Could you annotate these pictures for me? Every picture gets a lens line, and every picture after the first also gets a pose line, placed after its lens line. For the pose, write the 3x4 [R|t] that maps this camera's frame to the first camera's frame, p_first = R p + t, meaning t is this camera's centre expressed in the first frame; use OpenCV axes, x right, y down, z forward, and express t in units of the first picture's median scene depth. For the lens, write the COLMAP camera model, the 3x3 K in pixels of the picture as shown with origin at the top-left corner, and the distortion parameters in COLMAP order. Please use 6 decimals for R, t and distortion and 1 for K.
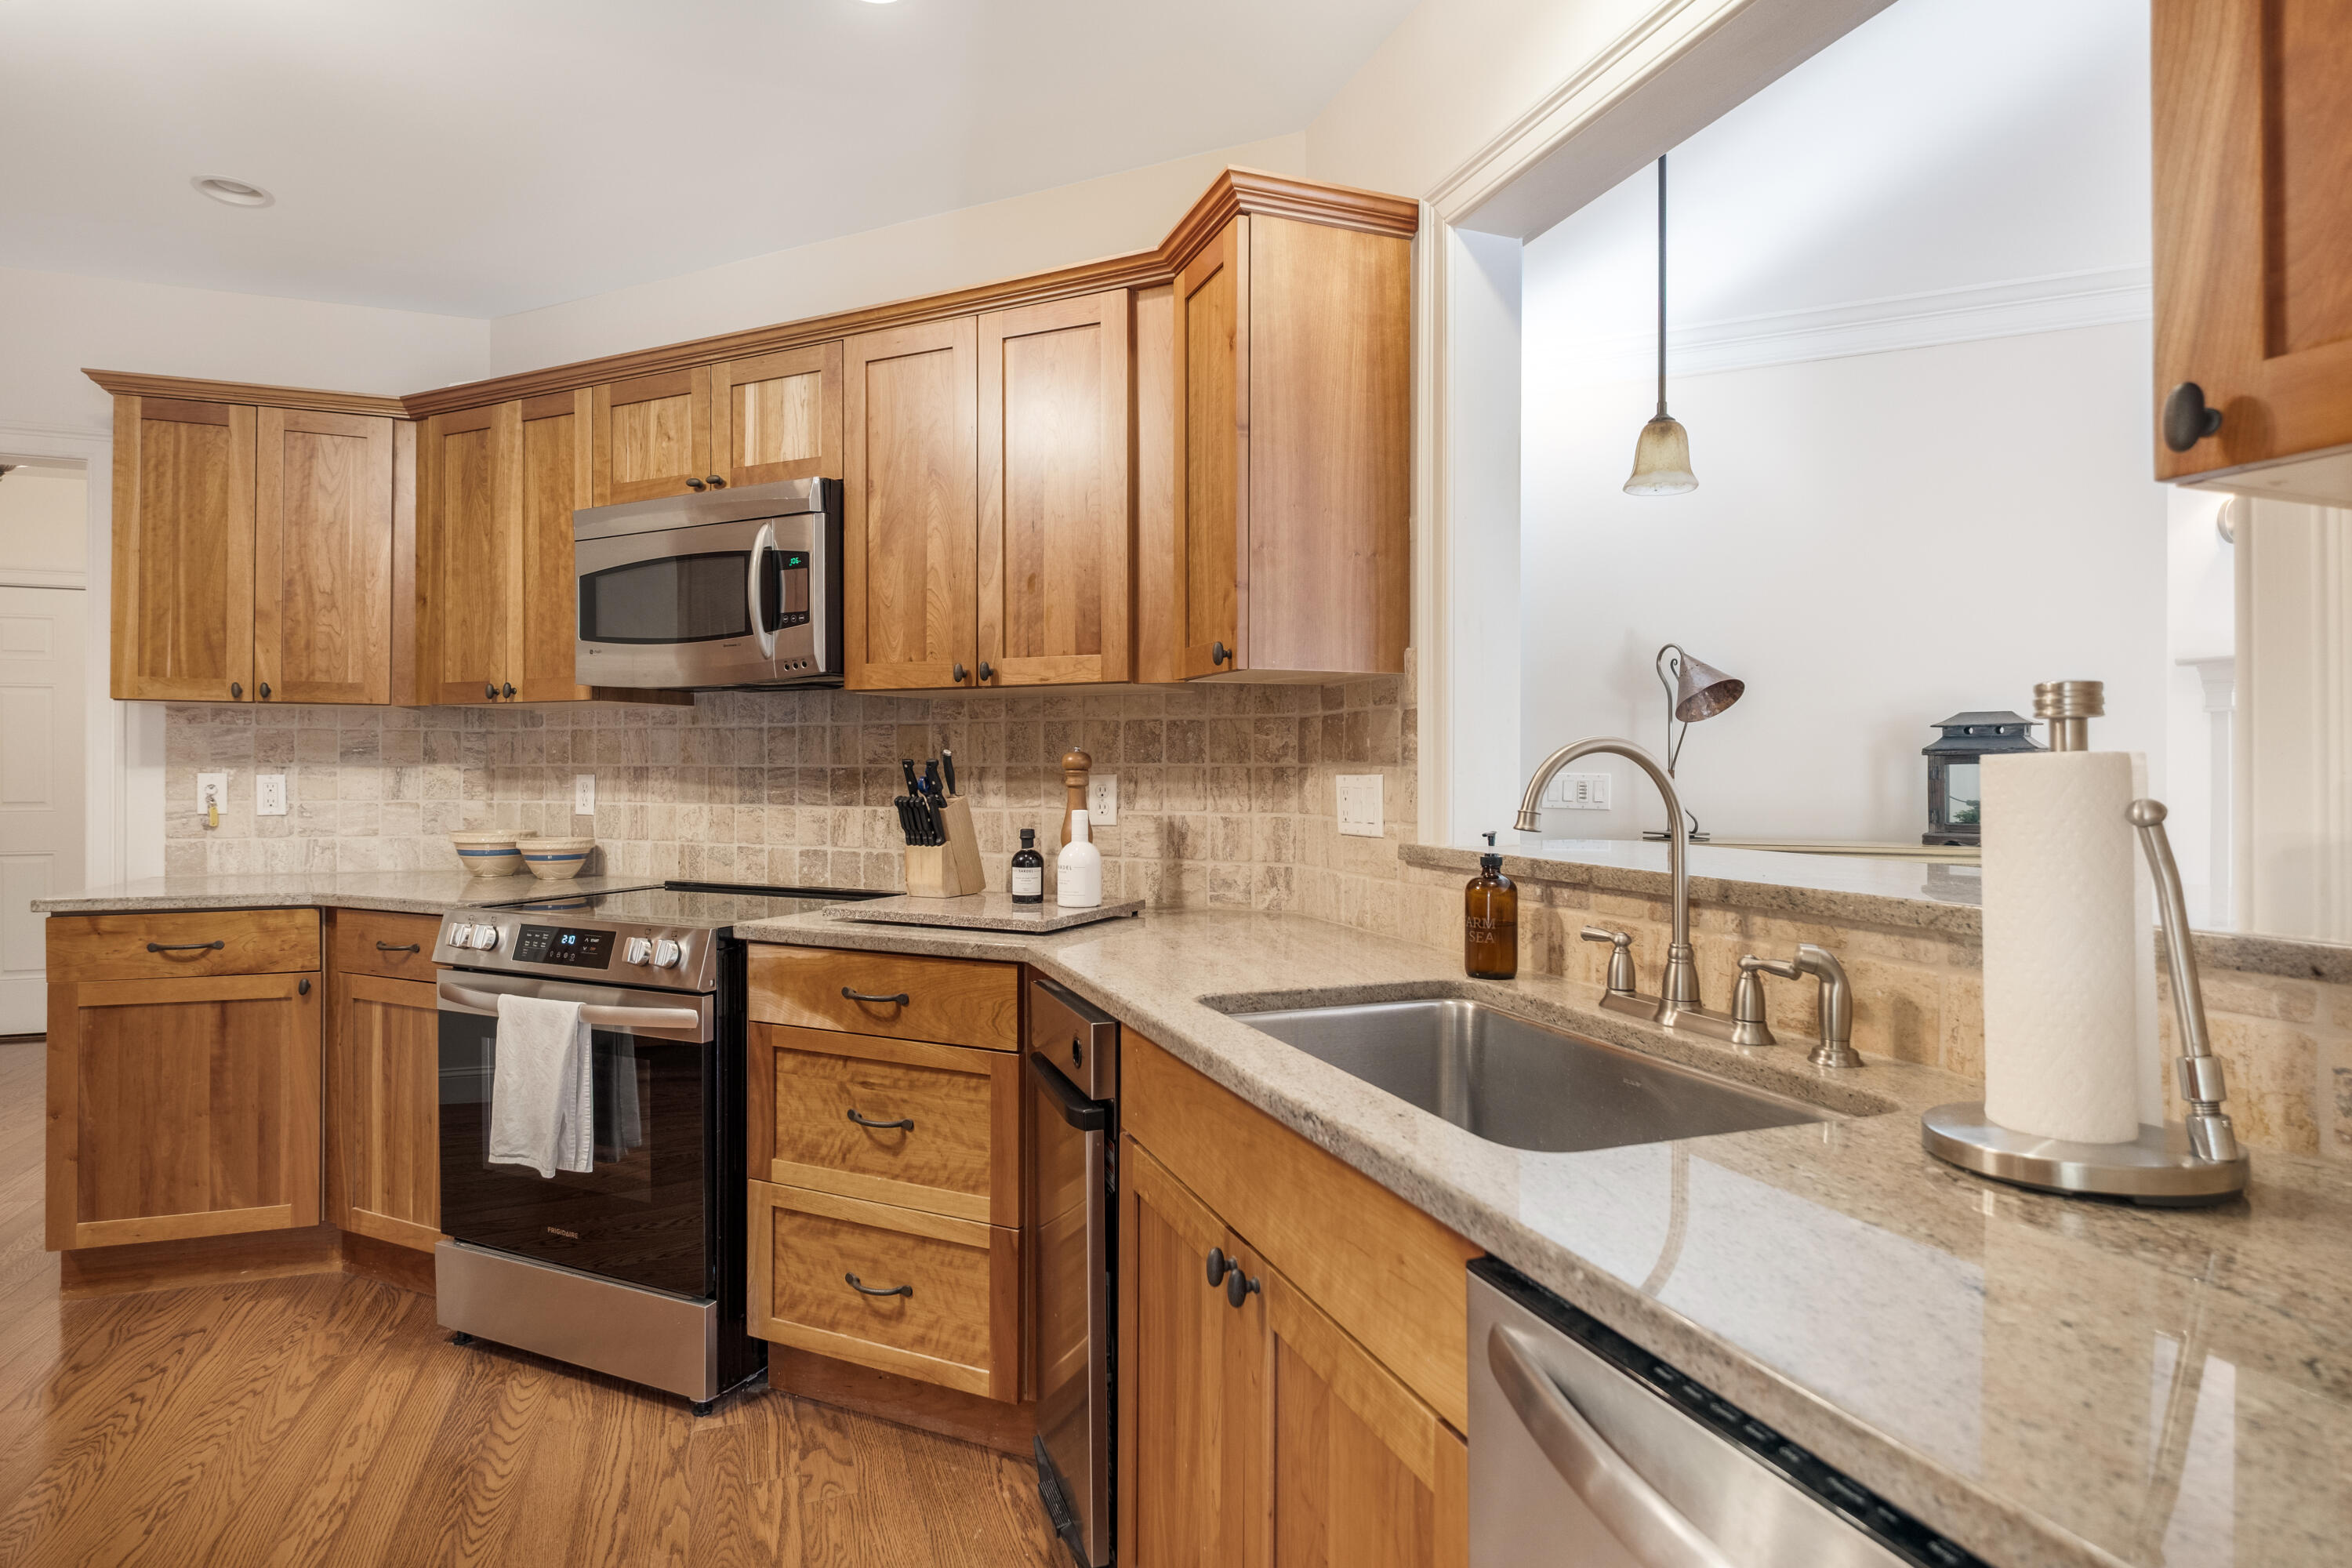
lens RADIAL K [[1209.0, 0, 1165.9], [0, 1209.0, 772.9], [0, 0, 1]] dist [-0.018121, -0.000023]
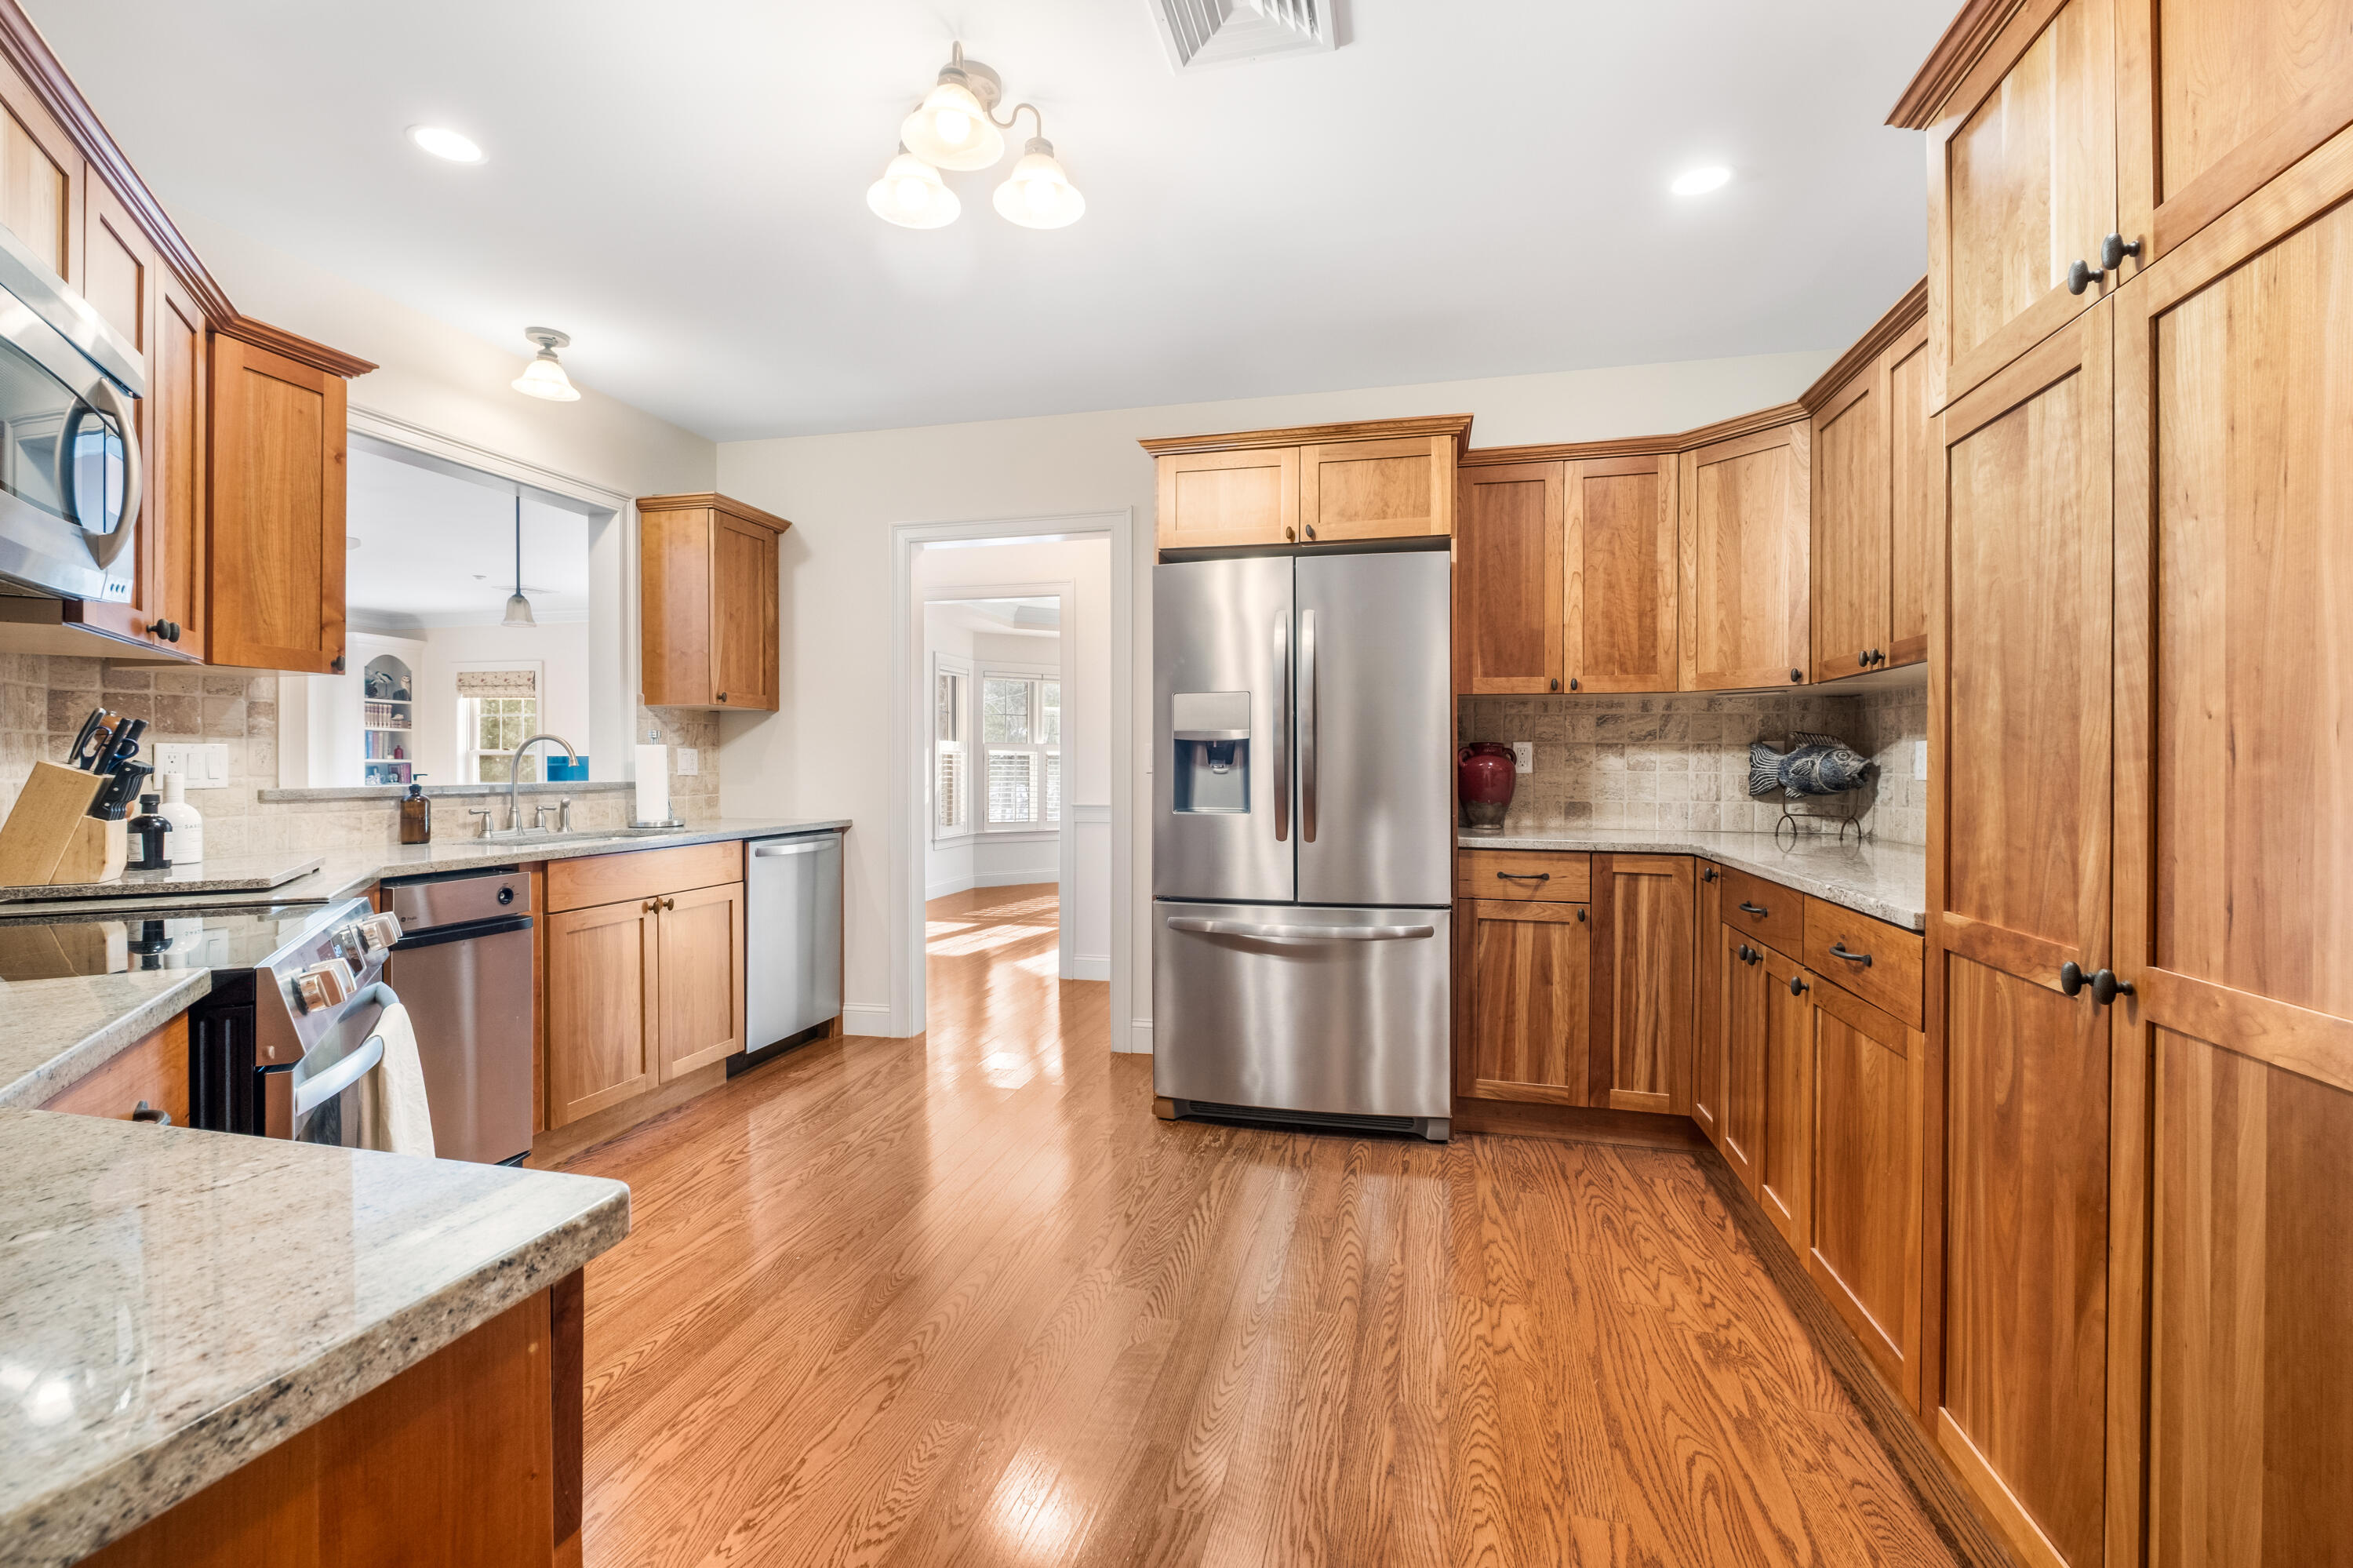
lens RADIAL K [[1039.6, 0, 1187.4], [0, 1039.6, 770.6], [0, 0, 1]] dist [-0.002584, -0.002955]
pose [[-0.833091, -0.002480, 0.553130, -1.107231], [0.001968, 0.999970, 0.007447, 0.019971], [-0.553132, 0.007293, -0.833062, 1.064594]]
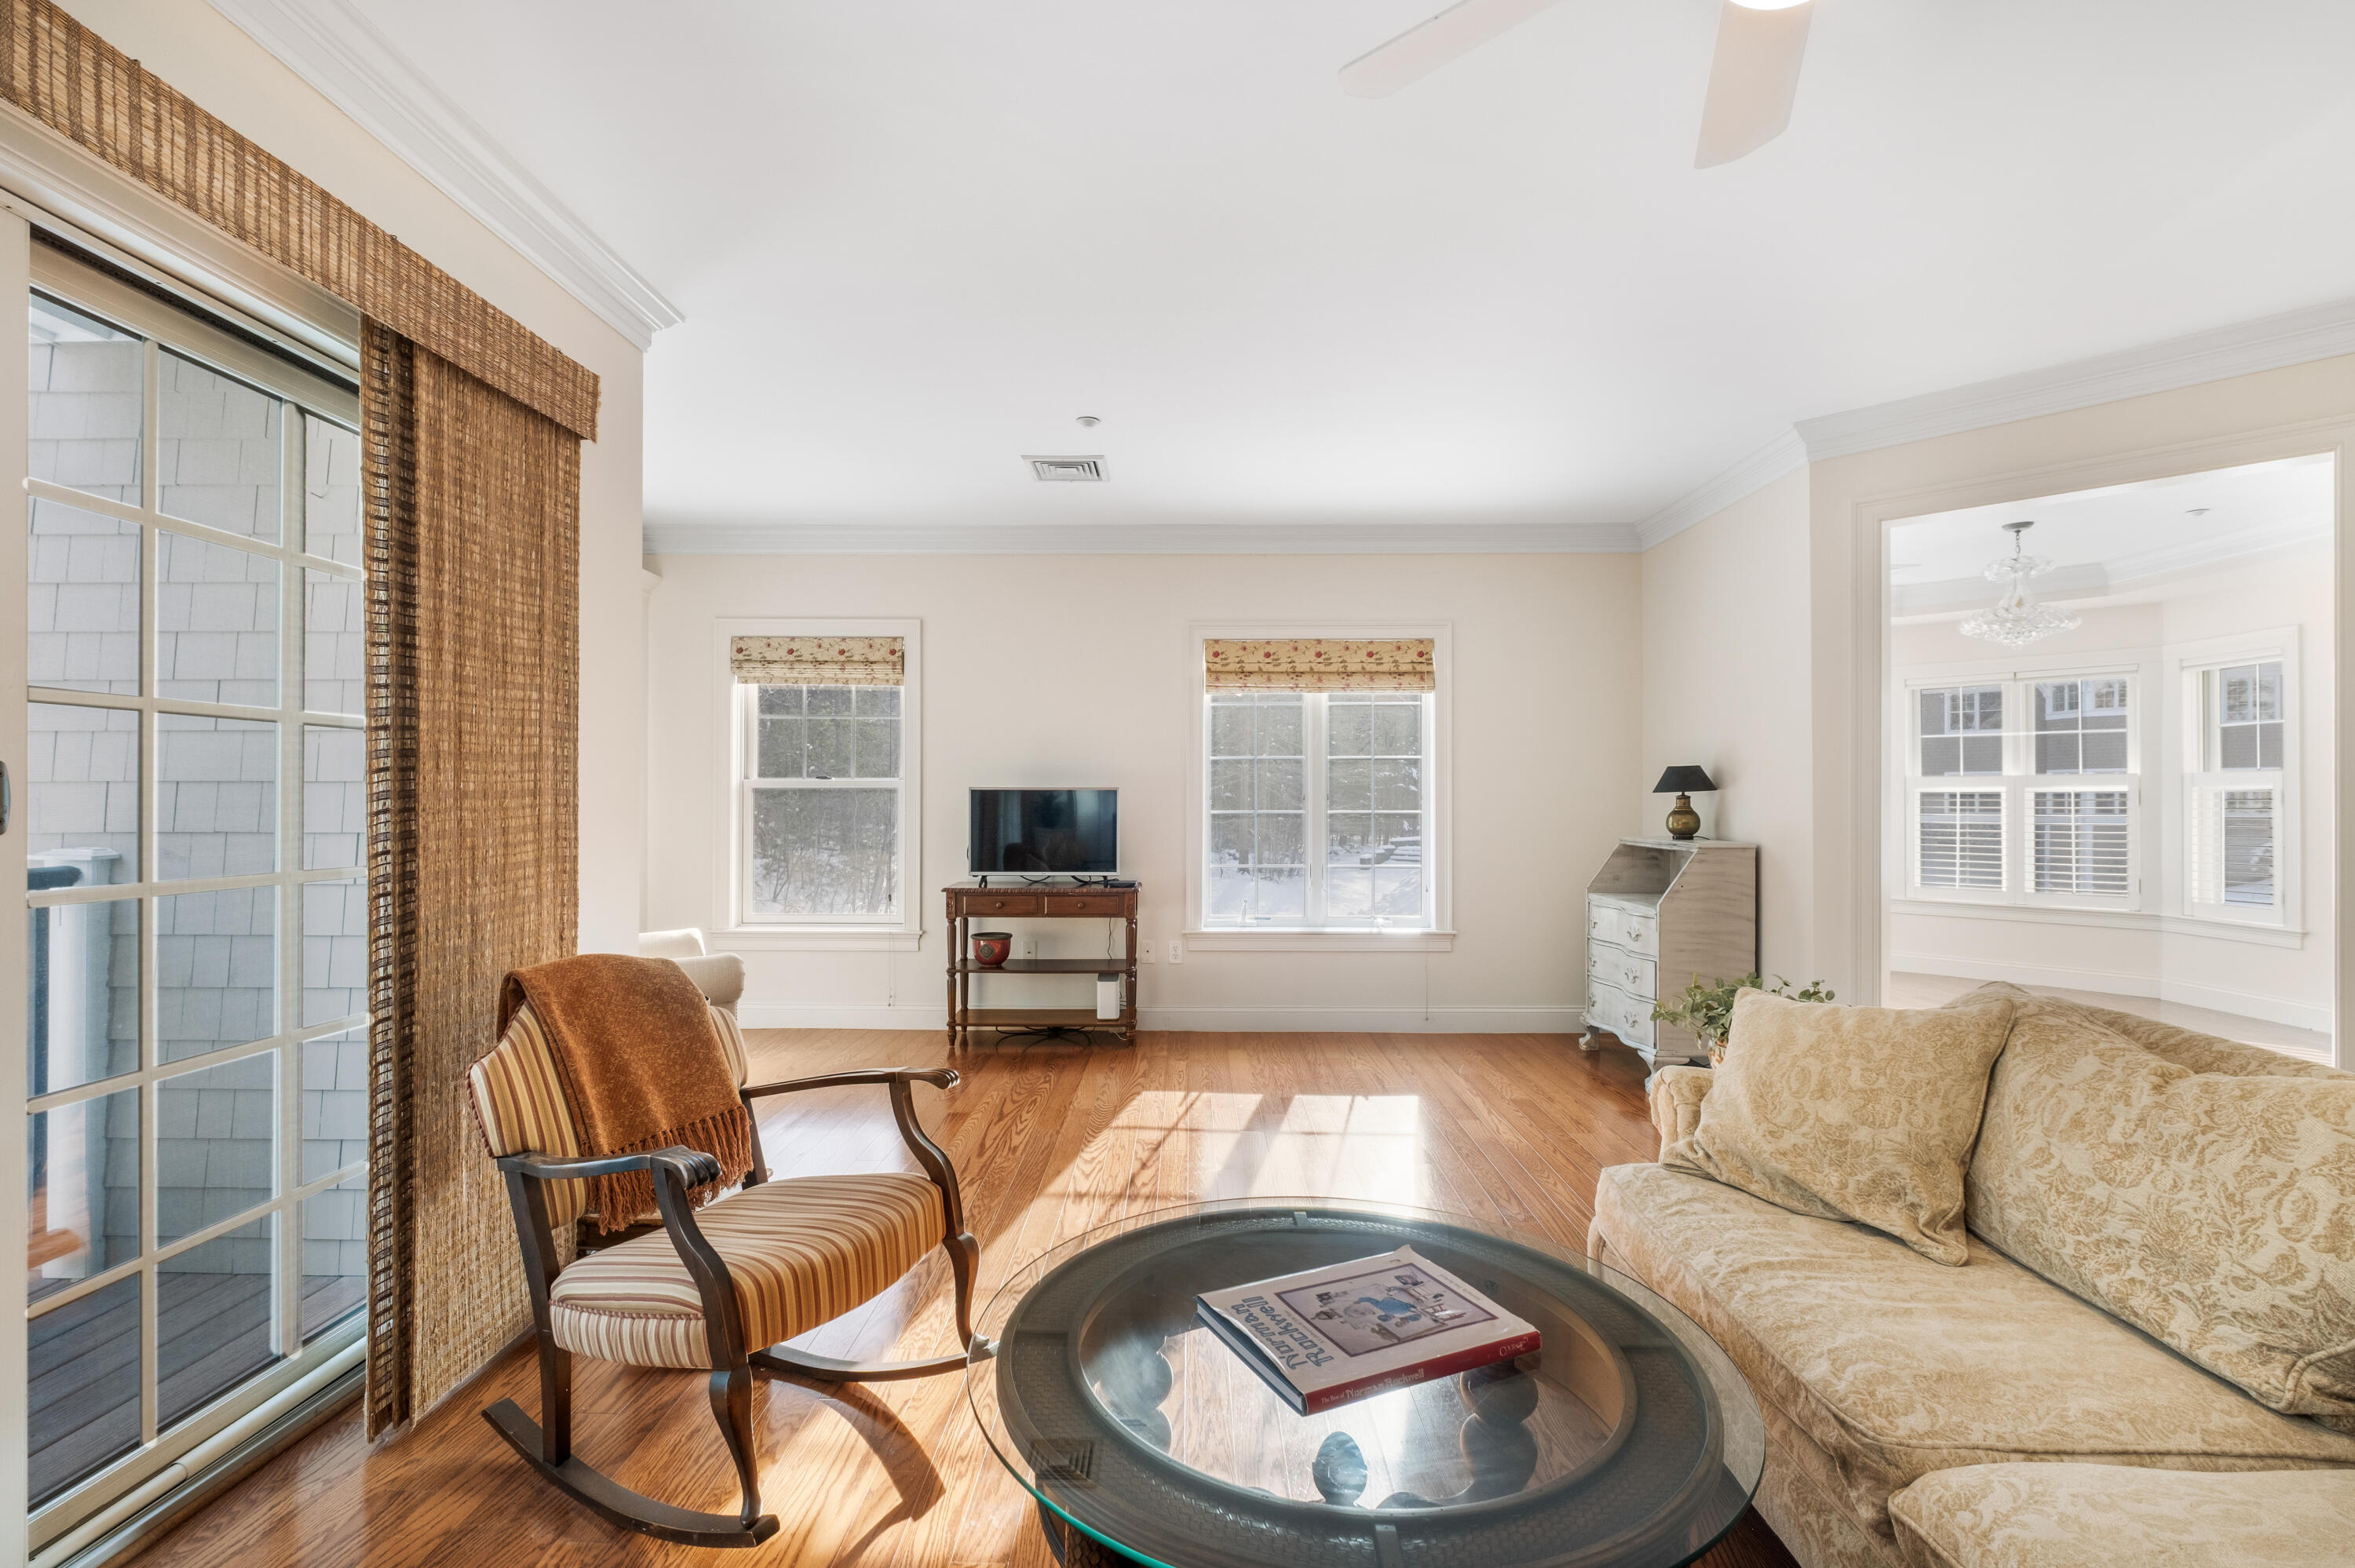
lens RADIAL K [[1040.3, 0, 1171.7], [0, 1040.3, 801.0], [0, 0, 1]] dist [-0.002584, -0.002955]
pose [[-0.935343, -0.001768, 0.353738, 1.300322], [-0.001572, 0.999998, 0.000843, 0.011082], [-0.353739, 0.000232, -0.935344, 1.022647]]
